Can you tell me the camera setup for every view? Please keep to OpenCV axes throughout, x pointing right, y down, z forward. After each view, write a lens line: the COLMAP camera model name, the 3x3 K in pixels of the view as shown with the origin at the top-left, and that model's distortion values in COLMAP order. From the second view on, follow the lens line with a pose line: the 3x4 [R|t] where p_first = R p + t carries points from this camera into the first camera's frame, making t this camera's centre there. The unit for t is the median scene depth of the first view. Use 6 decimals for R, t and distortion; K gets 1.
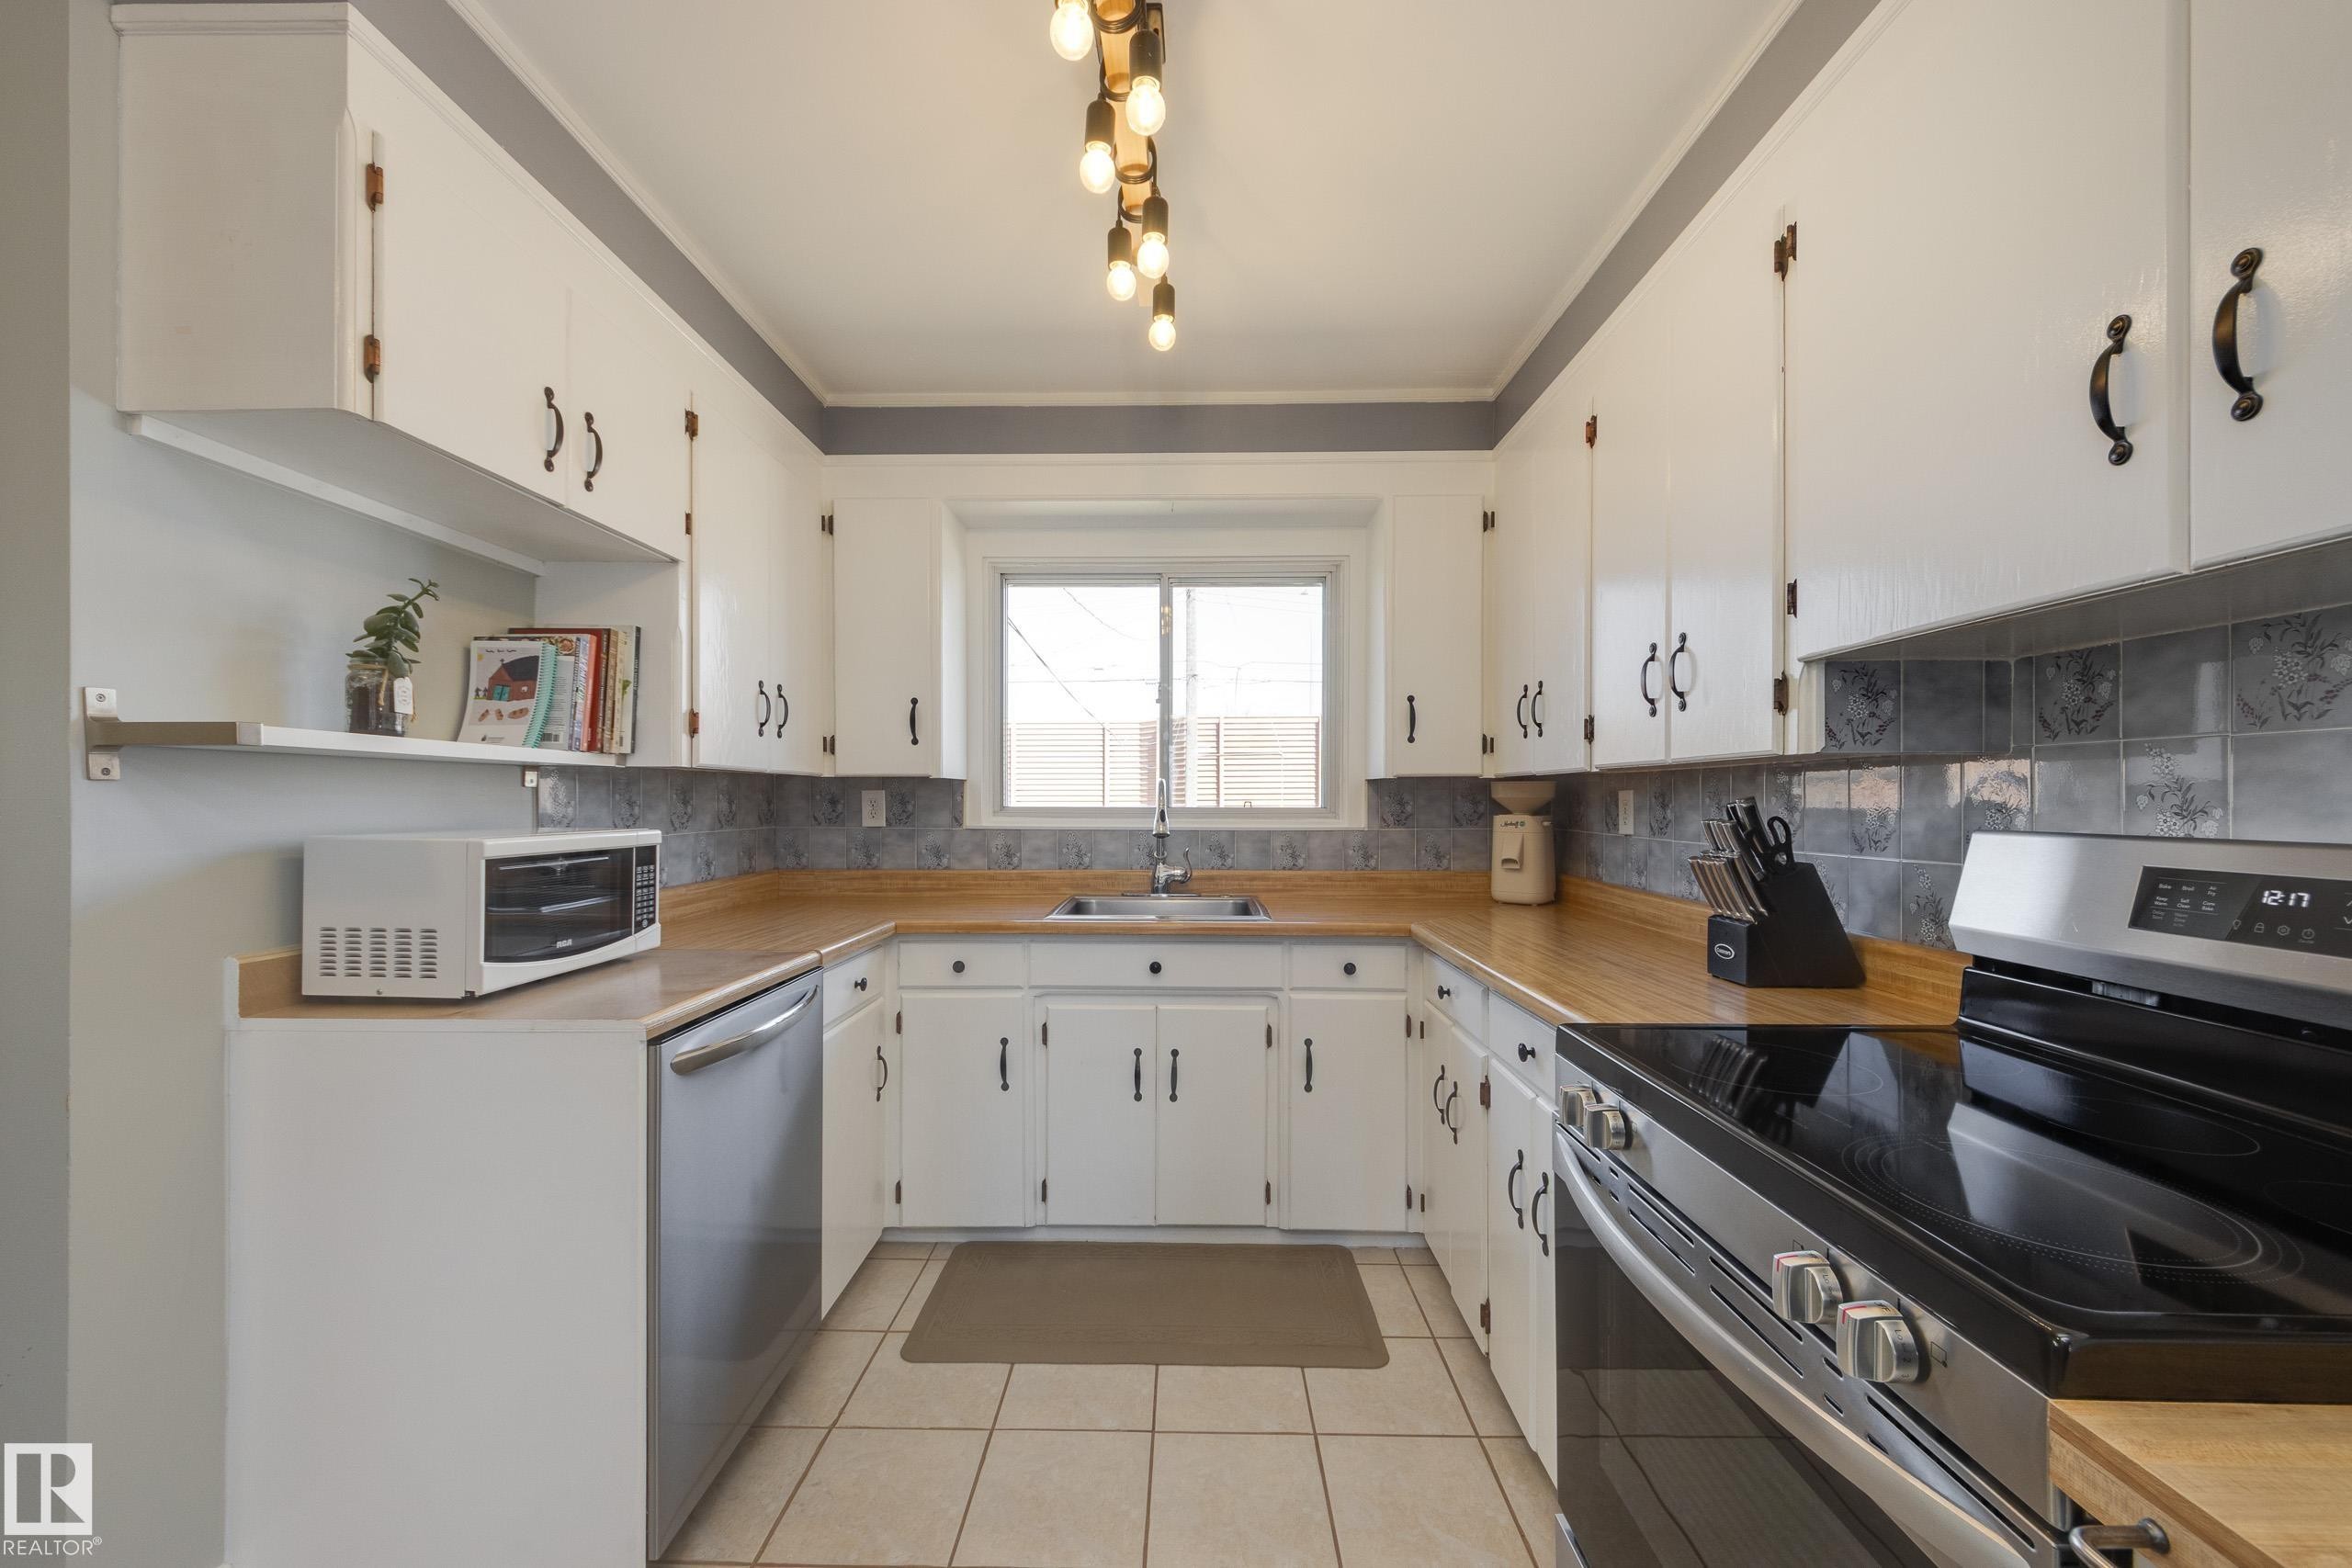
lens RADIAL K [[882.4, 0, 1180.8], [0, 882.4, 813.5], [0, 0, 1]] dist [0.025930, -0.012844]
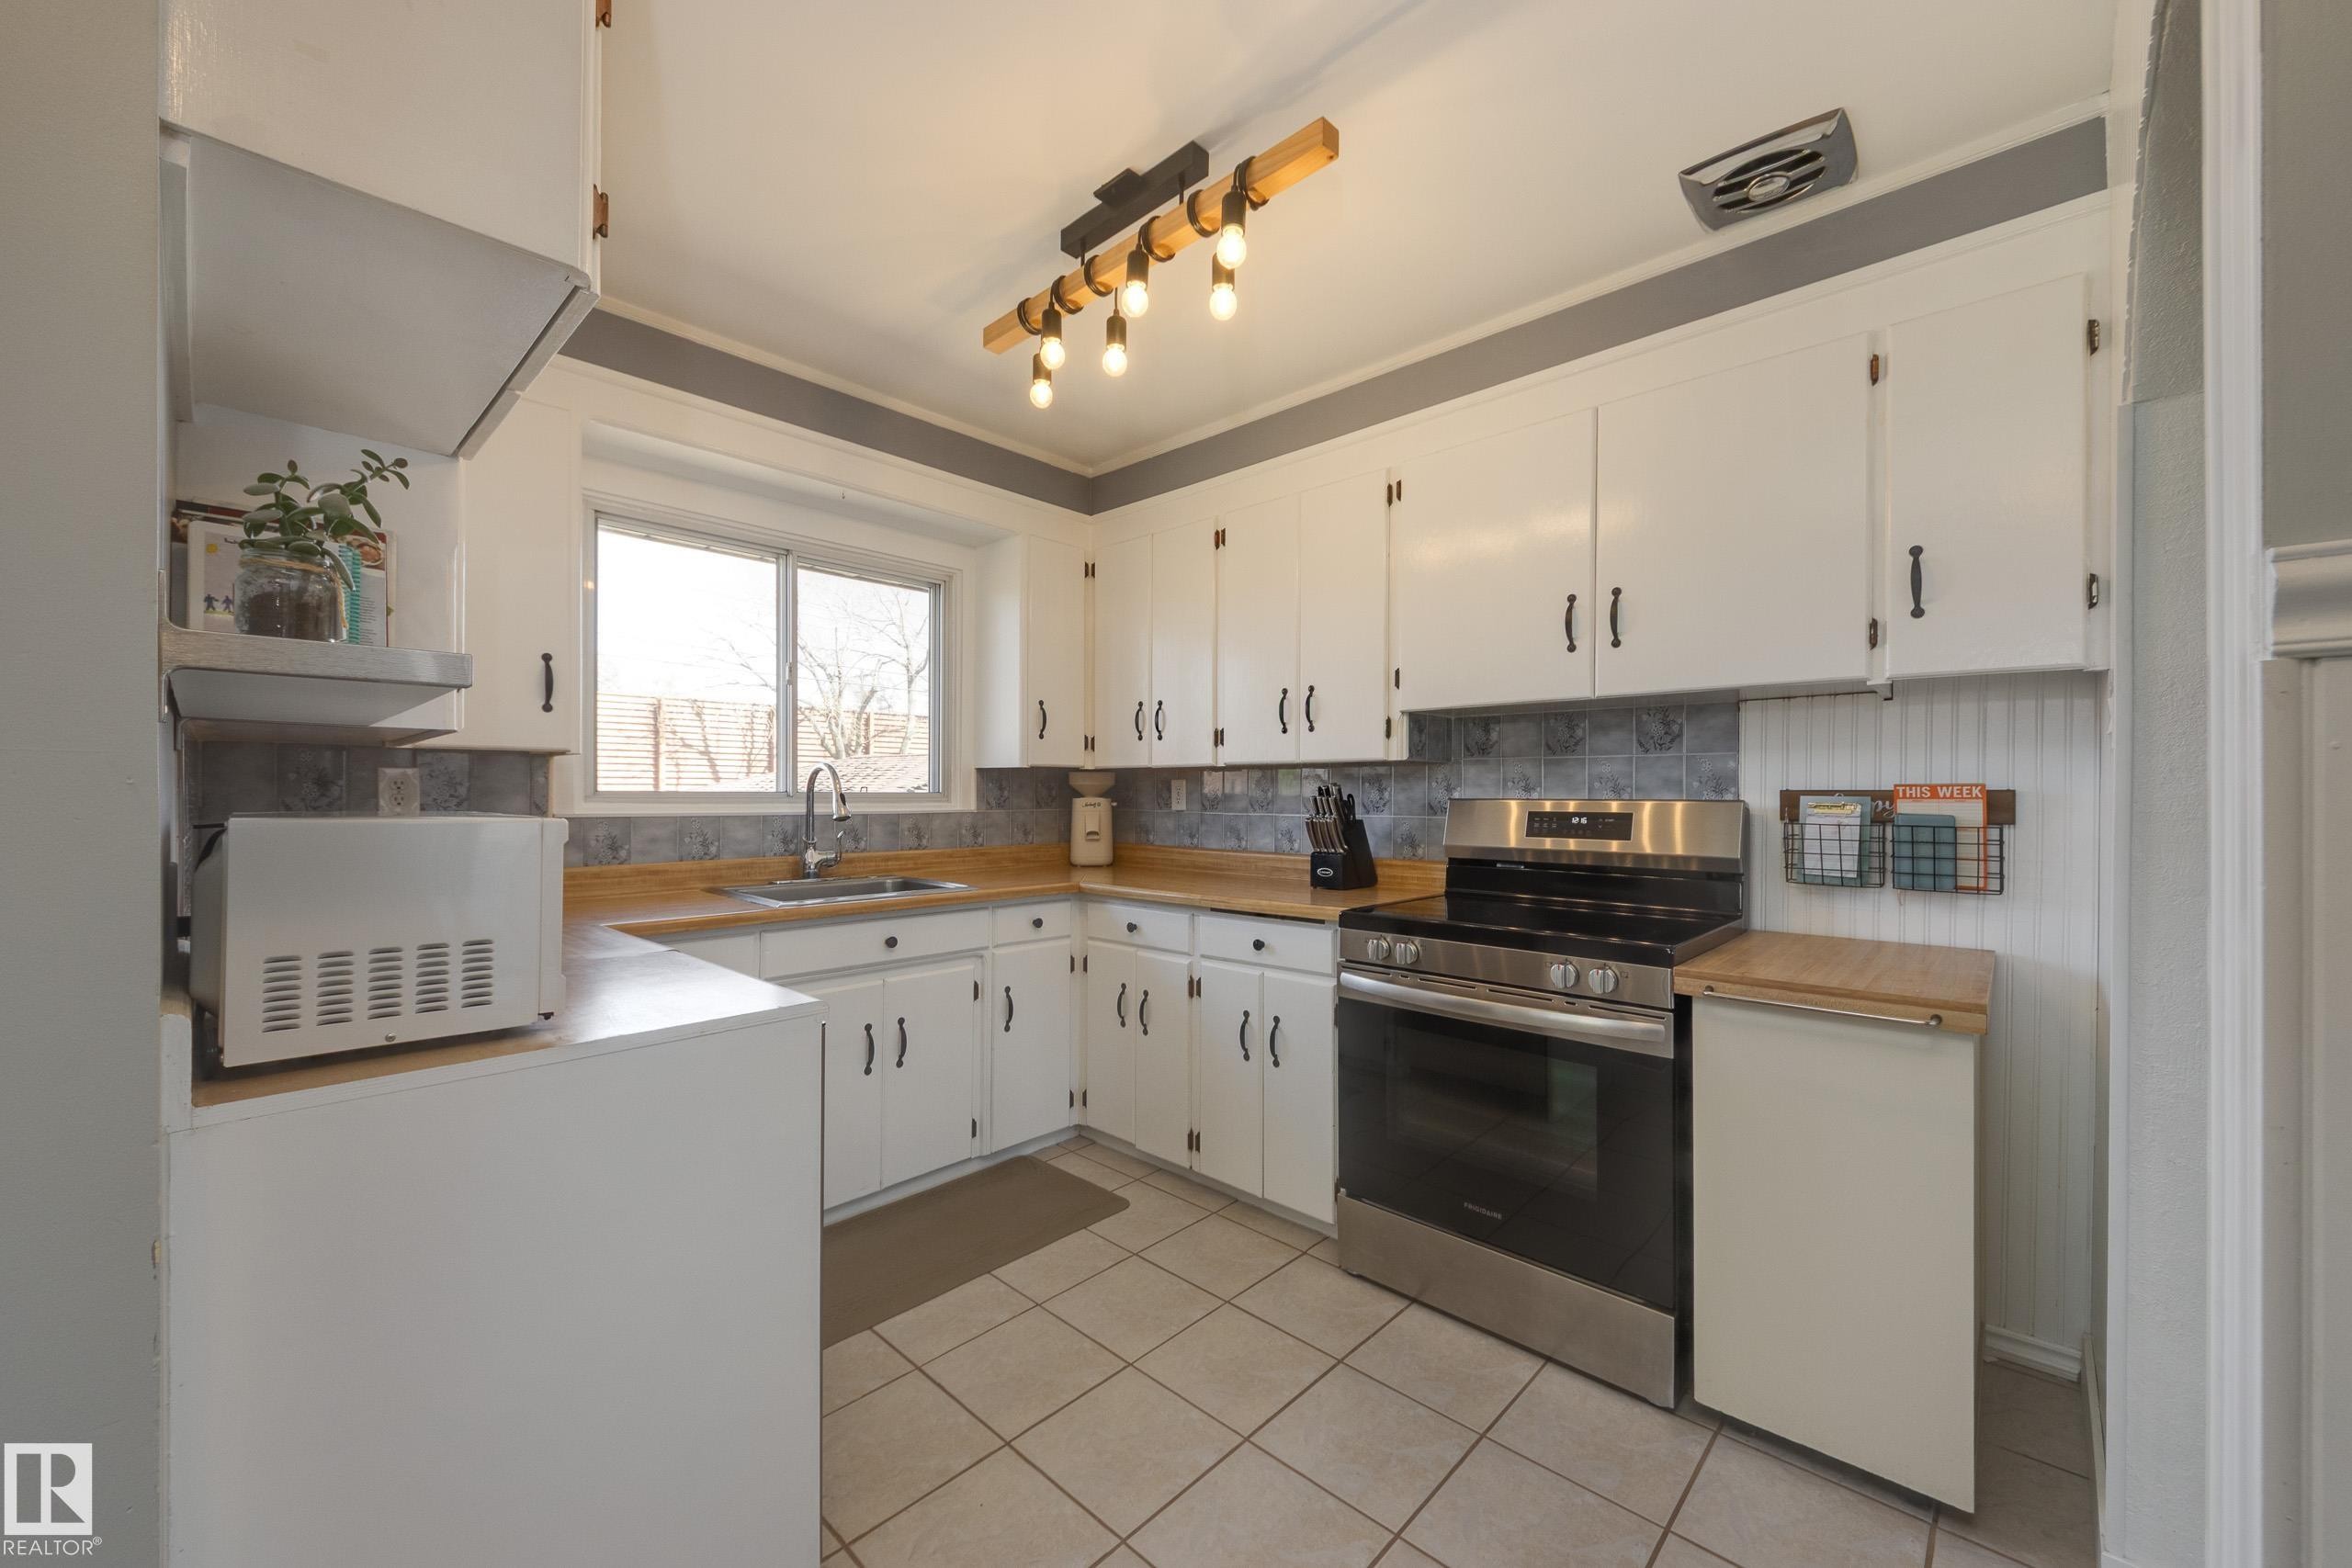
lens RADIAL K [[882.4, 0, 1180.8], [0, 882.4, 813.5], [0, 0, 1]] dist [0.025930, -0.012844]
pose [[0.673763, -0.016025, 0.738773, -0.522281], [0.009801, 0.999871, 0.012751, 0.009979], [-0.738882, -0.001351, 0.673833, 0.030719]]
